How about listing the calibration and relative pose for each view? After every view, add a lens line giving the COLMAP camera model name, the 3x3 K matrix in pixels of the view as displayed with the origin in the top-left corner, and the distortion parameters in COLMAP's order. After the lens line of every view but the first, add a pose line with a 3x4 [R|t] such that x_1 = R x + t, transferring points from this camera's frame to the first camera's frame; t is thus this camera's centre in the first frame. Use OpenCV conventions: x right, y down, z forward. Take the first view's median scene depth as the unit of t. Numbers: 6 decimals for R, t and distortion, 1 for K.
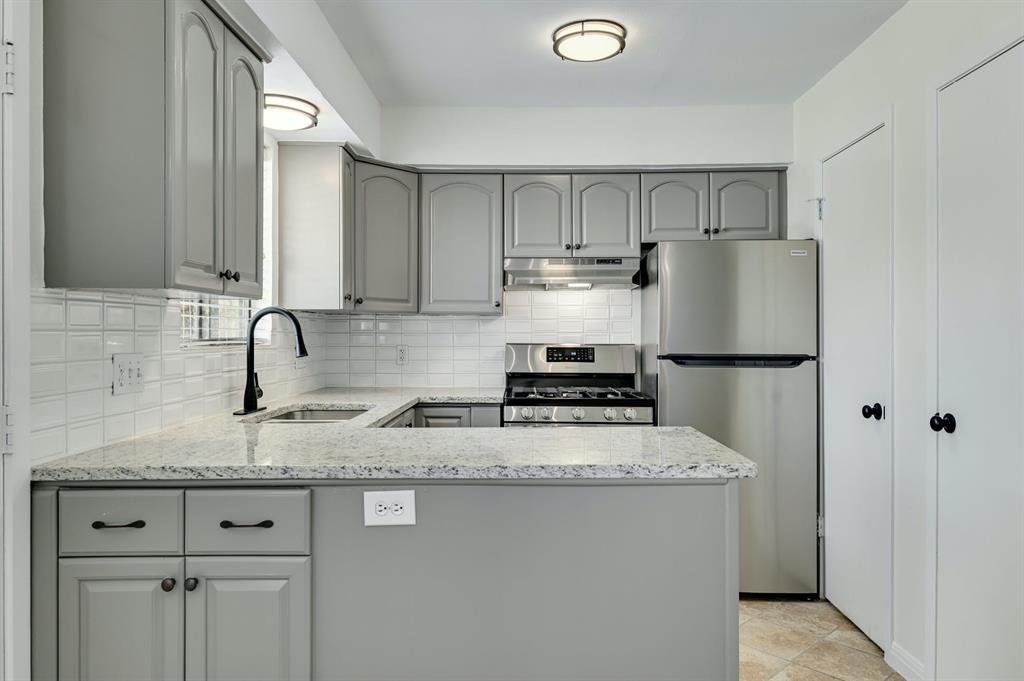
lens RADIAL K [[693.9, 0, 505.3], [0, 693.9, 334.3], [0, 0, 1]] dist [-0.010846, -0.002808]
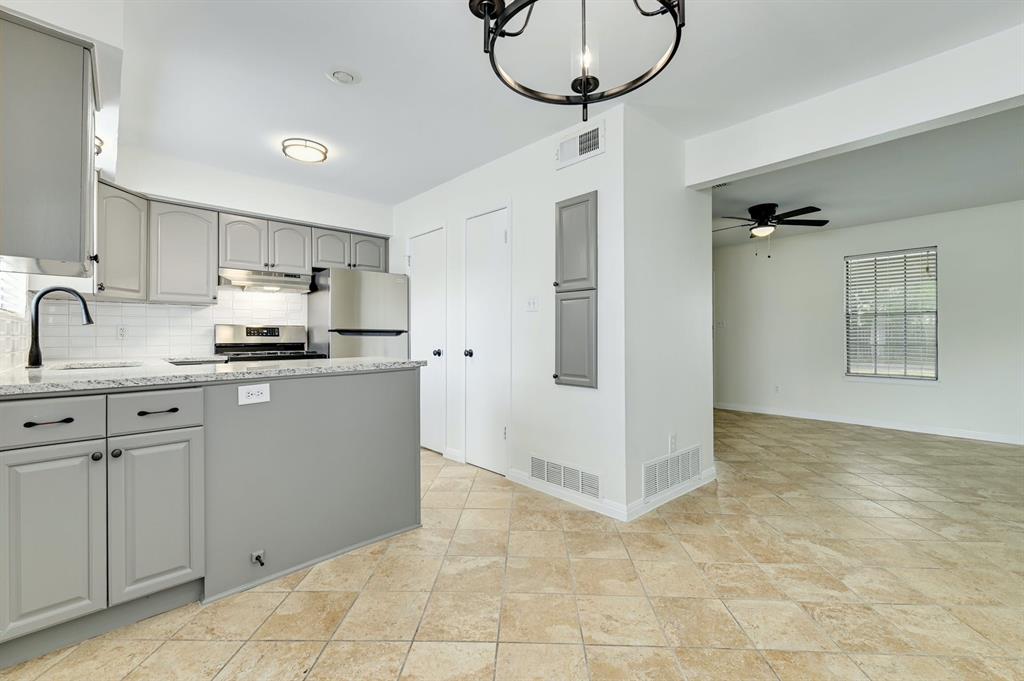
lens RADIAL K [[450.7, 0, 503.9], [0, 450.7, 332.5], [0, 0, 1]] dist [0.035432, 0.001295]
pose [[0.731646, 0.002431, 0.681681, -0.255879], [0.002697, 0.999975, -0.006461, 0.045947], [-0.681680, 0.006566, 0.731621, -0.183847]]
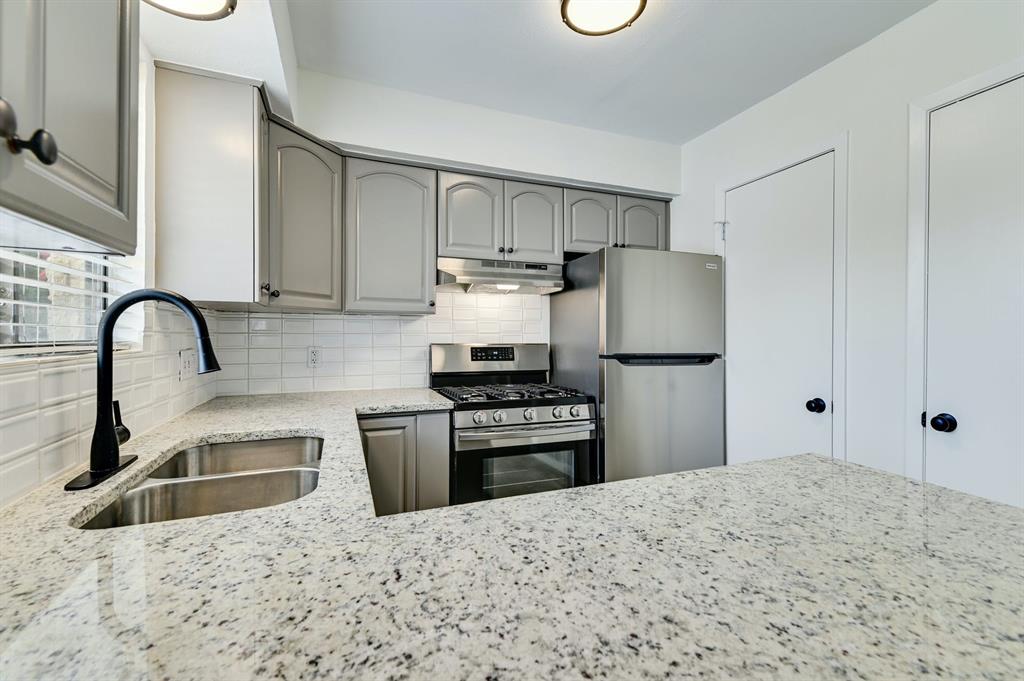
lens RADIAL K [[450.7, 0, 515.3], [0, 450.7, 322.9], [0, 0, 1]] dist [0.035432, 0.001295]
pose [[0.915031, 0.013303, 0.403164, -0.177399], [-0.003888, 0.999700, -0.024163, -0.001814], [-0.403365, 0.020542, 0.914809, 0.421768]]
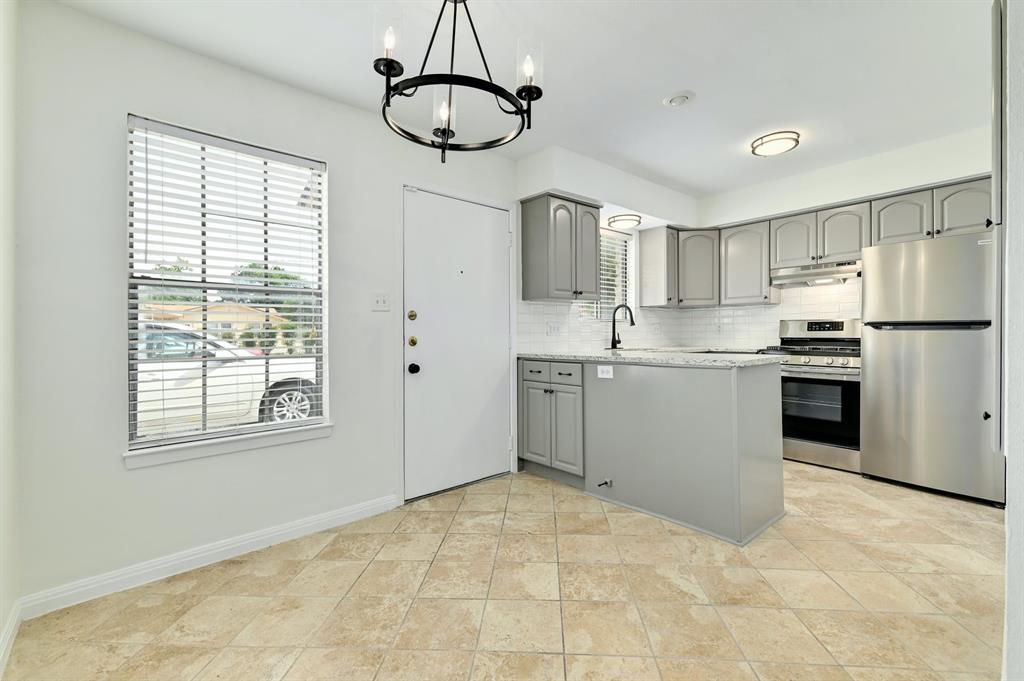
lens RADIAL K [[450.7, 0, 520.3], [0, 450.7, 334.3], [0, 0, 1]] dist [0.035432, 0.001295]
pose [[0.664604, -0.004843, -0.747180, 0.477497], [0.008332, 0.999965, 0.000930, 0.047158], [0.747149, -0.006843, 0.664621, -0.226515]]
